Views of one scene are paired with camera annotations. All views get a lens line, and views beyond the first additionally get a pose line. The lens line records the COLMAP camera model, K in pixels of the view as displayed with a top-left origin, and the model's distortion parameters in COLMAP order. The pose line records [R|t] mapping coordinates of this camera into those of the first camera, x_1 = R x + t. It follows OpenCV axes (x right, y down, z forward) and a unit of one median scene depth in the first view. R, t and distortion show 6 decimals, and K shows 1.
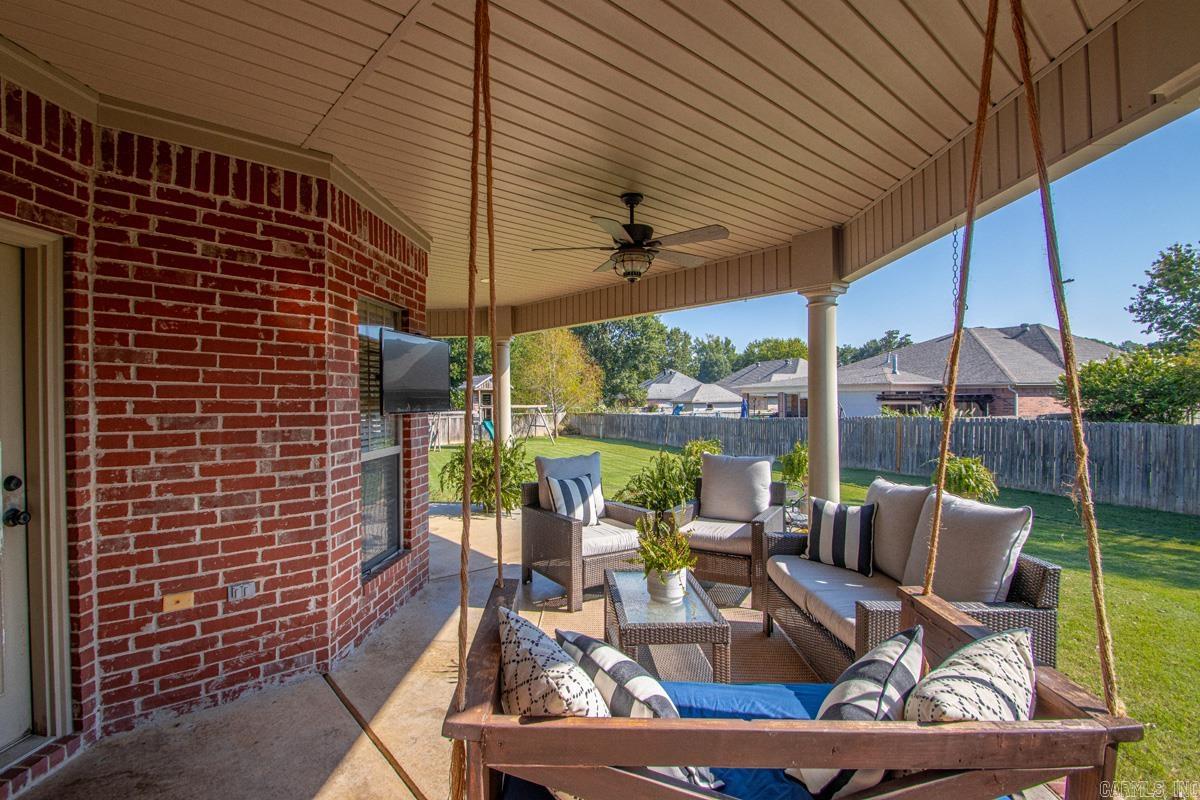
lens RADIAL K [[568.2, 0, 596.4], [0, 568.2, 398.6], [0, 0, 1]] dist [-0.008218, -0.003443]
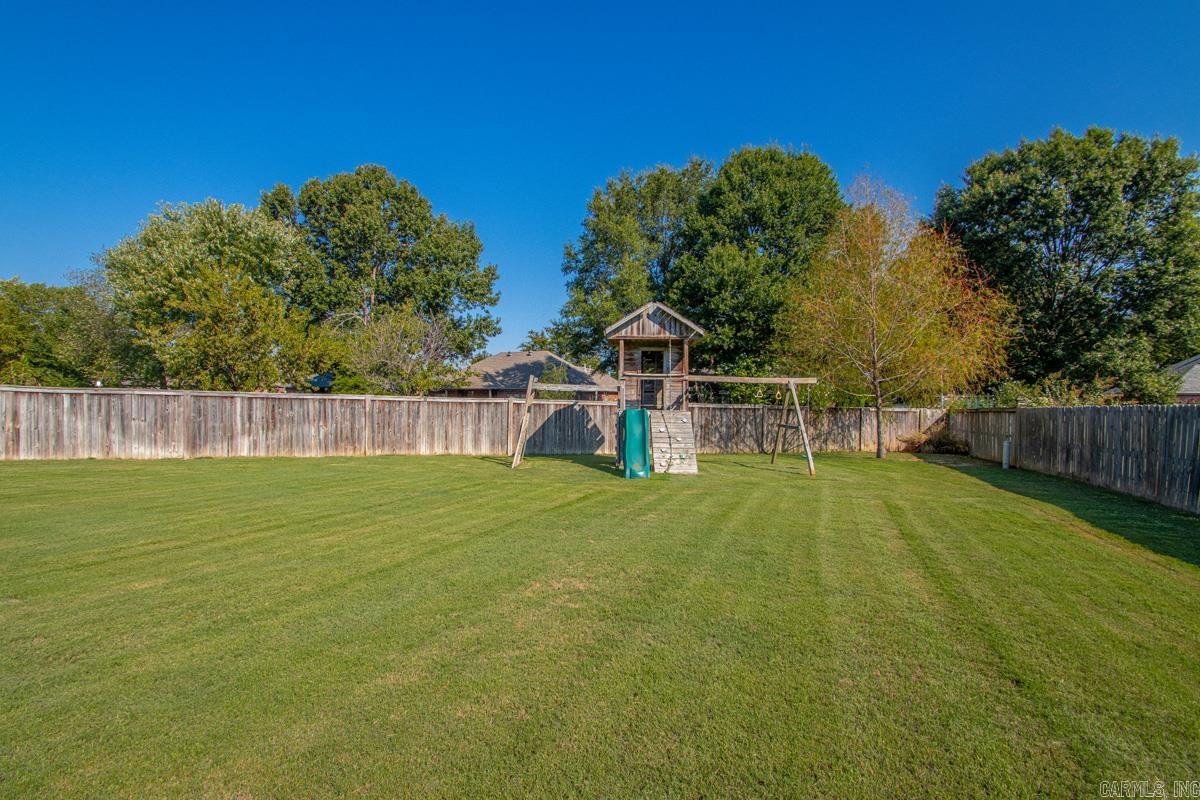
lens RADIAL K [[568.2, 0, 598.2], [0, 568.2, 397.8], [0, 0, 1]] dist [-0.008218, -0.003443]
pose [[0.748155, 0.017424, -0.663296, 0.050589], [-0.024090, 0.999709, -0.000911, 0.023755], [0.663087, 0.016661, 0.748357, 0.442657]]
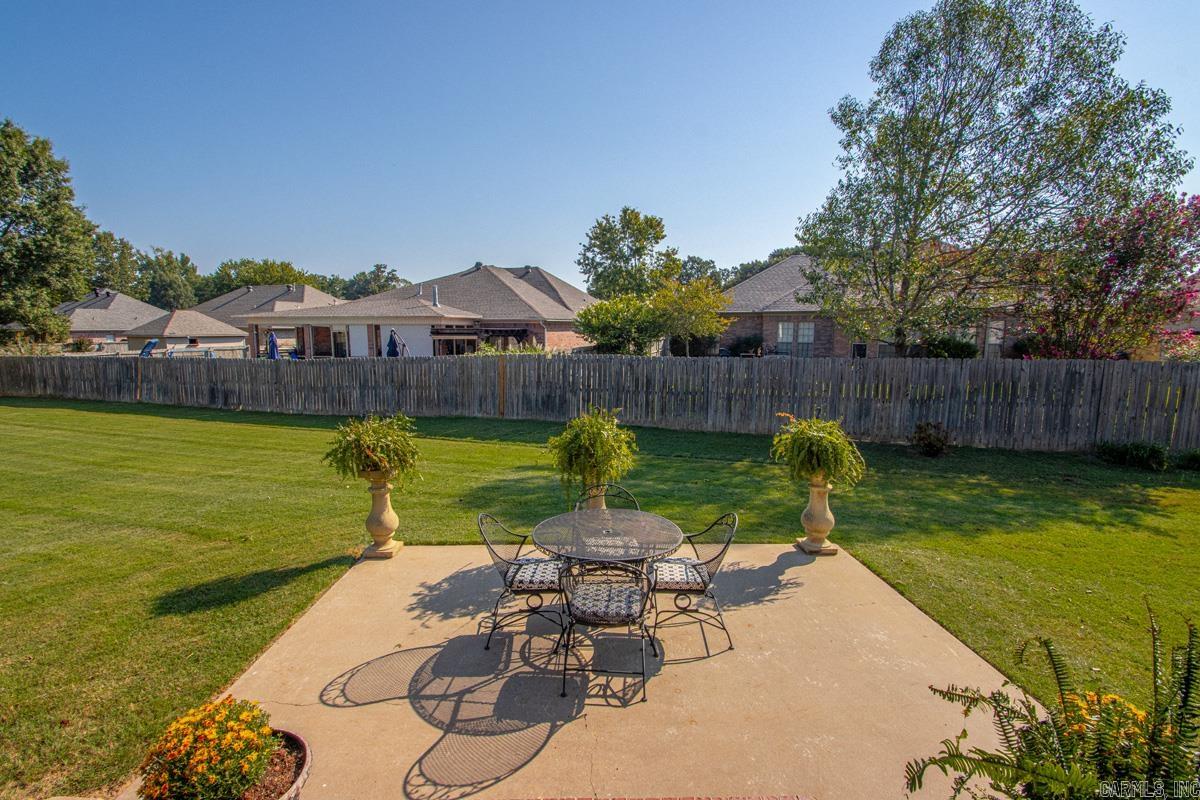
lens RADIAL K [[568.2, 0, 589.7], [0, 568.2, 399.1], [0, 0, 1]] dist [-0.008218, -0.003443]
pose [[0.658408, -0.081584, 0.748227, -0.016258], [-0.007133, 0.993387, 0.114592, -0.000331], [-0.752627, -0.080786, 0.653472, 0.127647]]
